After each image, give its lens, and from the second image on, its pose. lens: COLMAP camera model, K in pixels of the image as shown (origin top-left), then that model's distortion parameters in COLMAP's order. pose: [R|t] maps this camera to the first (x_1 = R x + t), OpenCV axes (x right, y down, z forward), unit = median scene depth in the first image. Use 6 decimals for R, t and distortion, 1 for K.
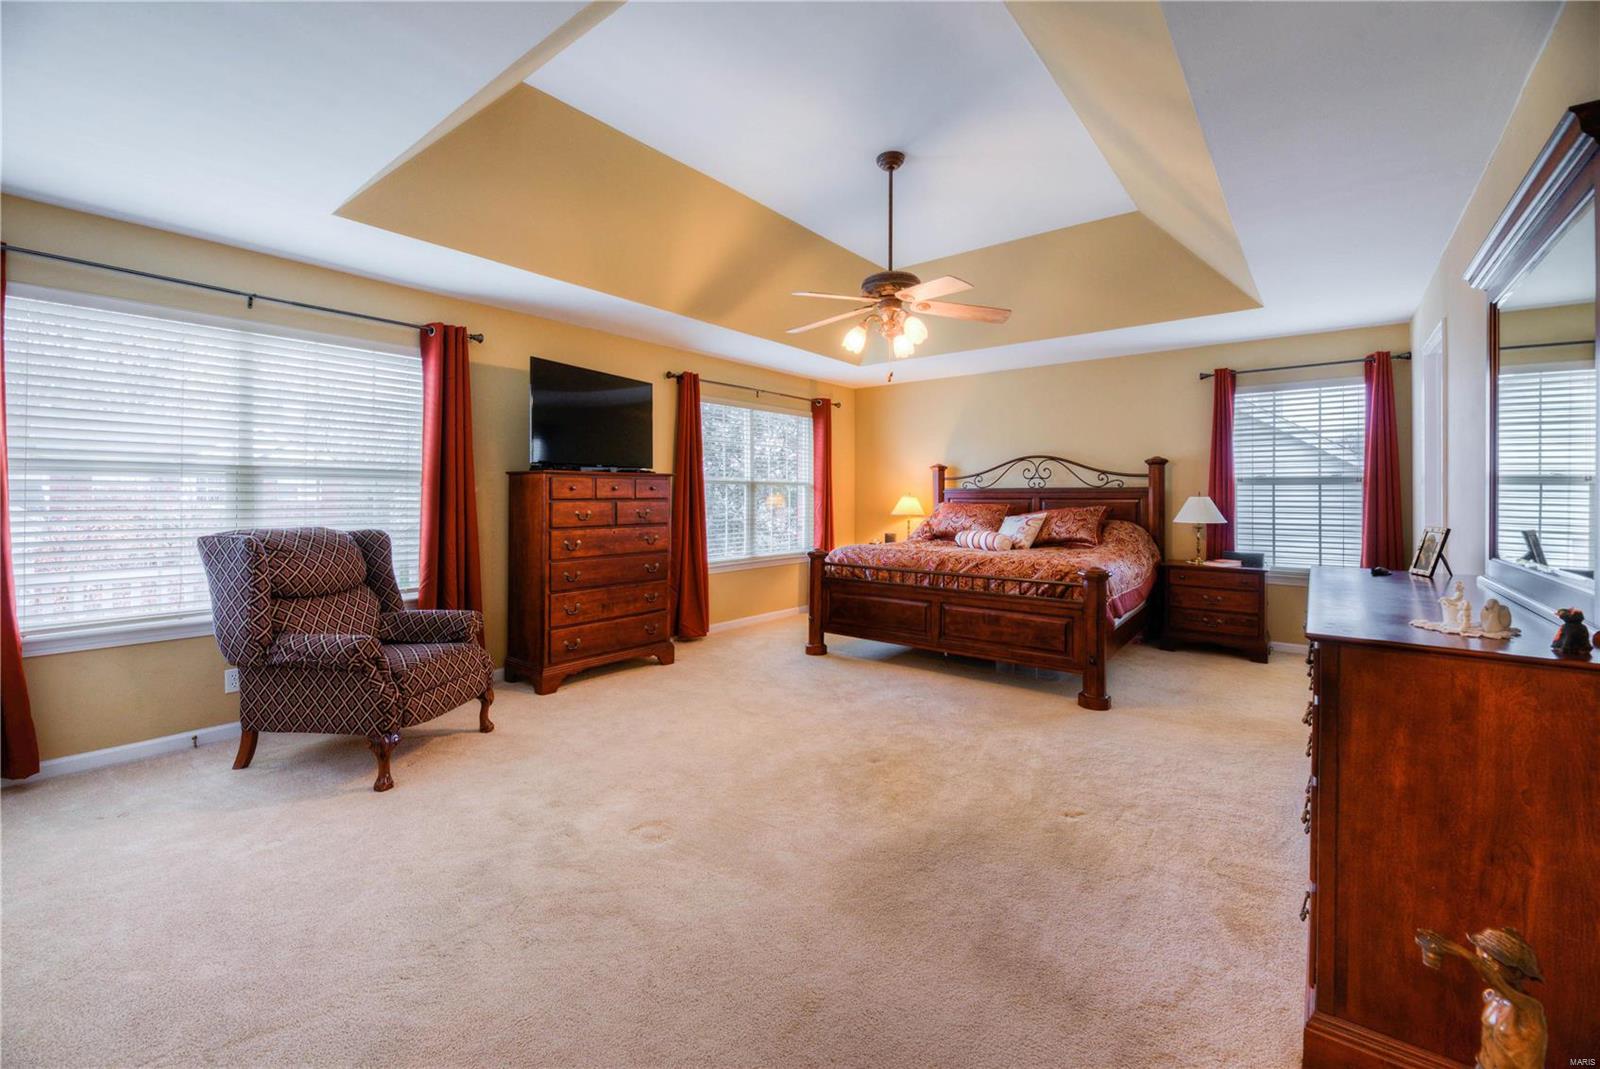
lens RADIAL K [[655.8, 0, 797.4], [0, 655.8, 505.8], [0, 0, 1]] dist [-0.000814, -0.000290]
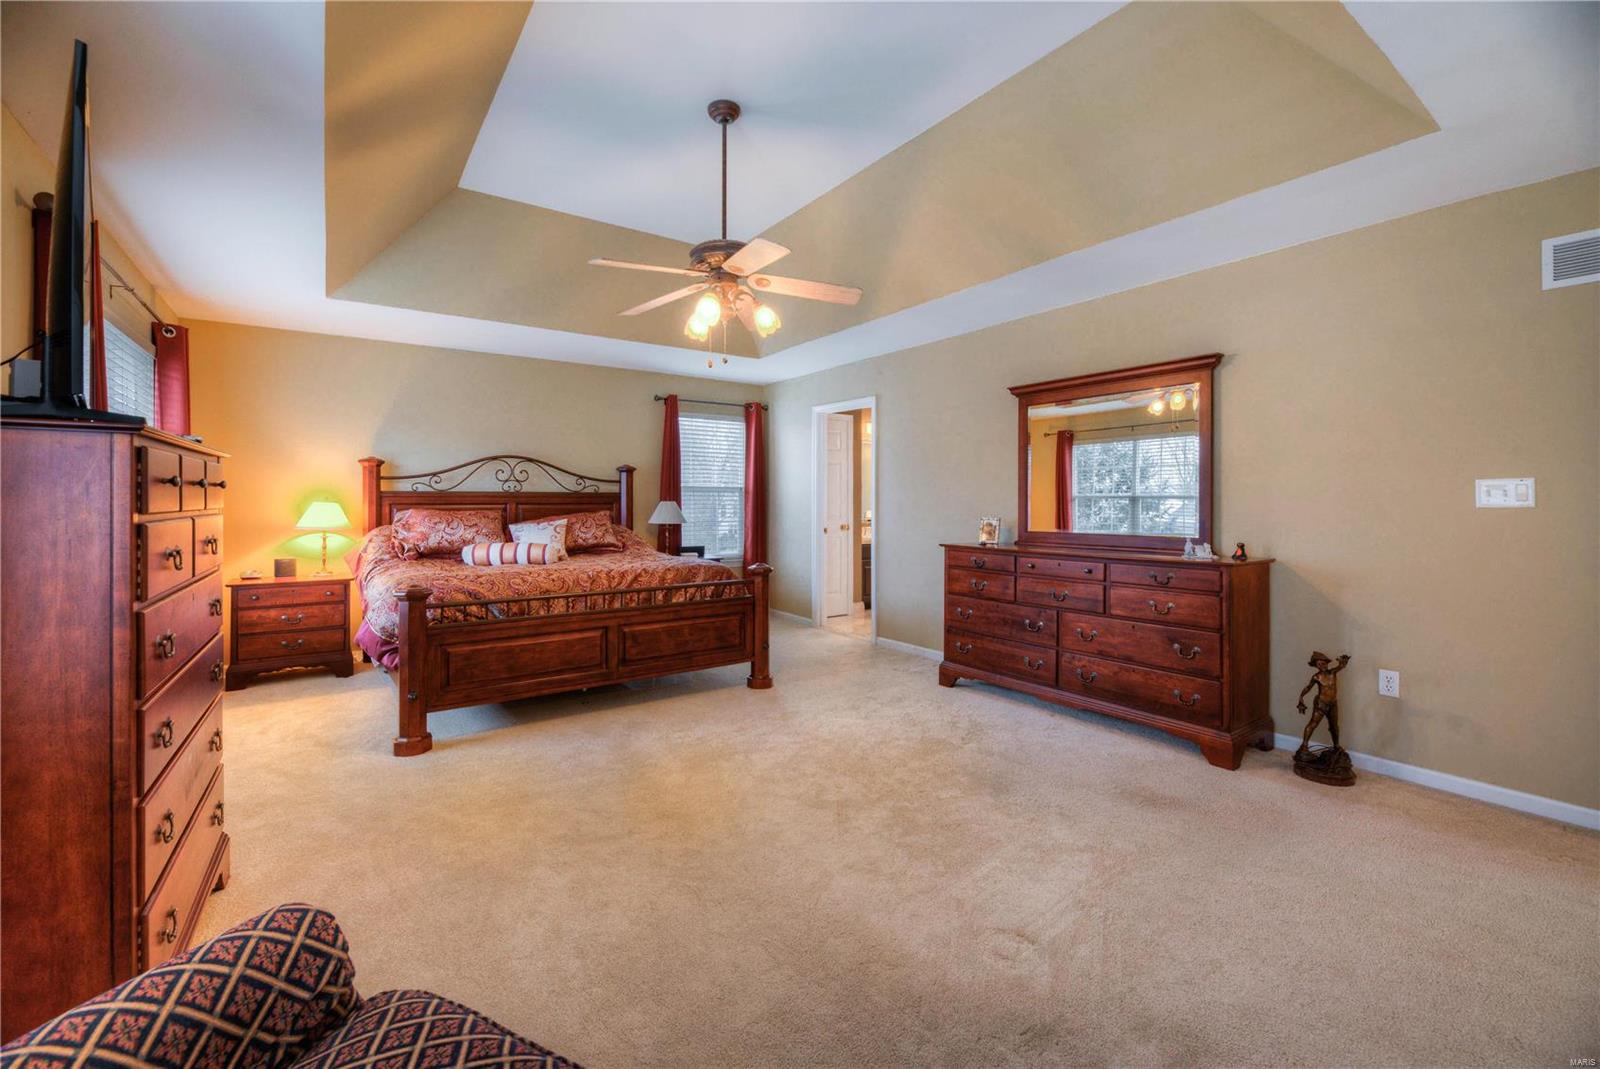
lens RADIAL K [[655.8, 0, 797.4], [0, 655.8, 505.8], [0, 0, 1]] dist [-0.000814, -0.000290]
pose [[0.290830, -0.009015, 0.956732, -0.429562], [0.018167, 0.999827, 0.003899, -0.005621], [-0.956602, 0.016247, 0.290944, 0.432988]]
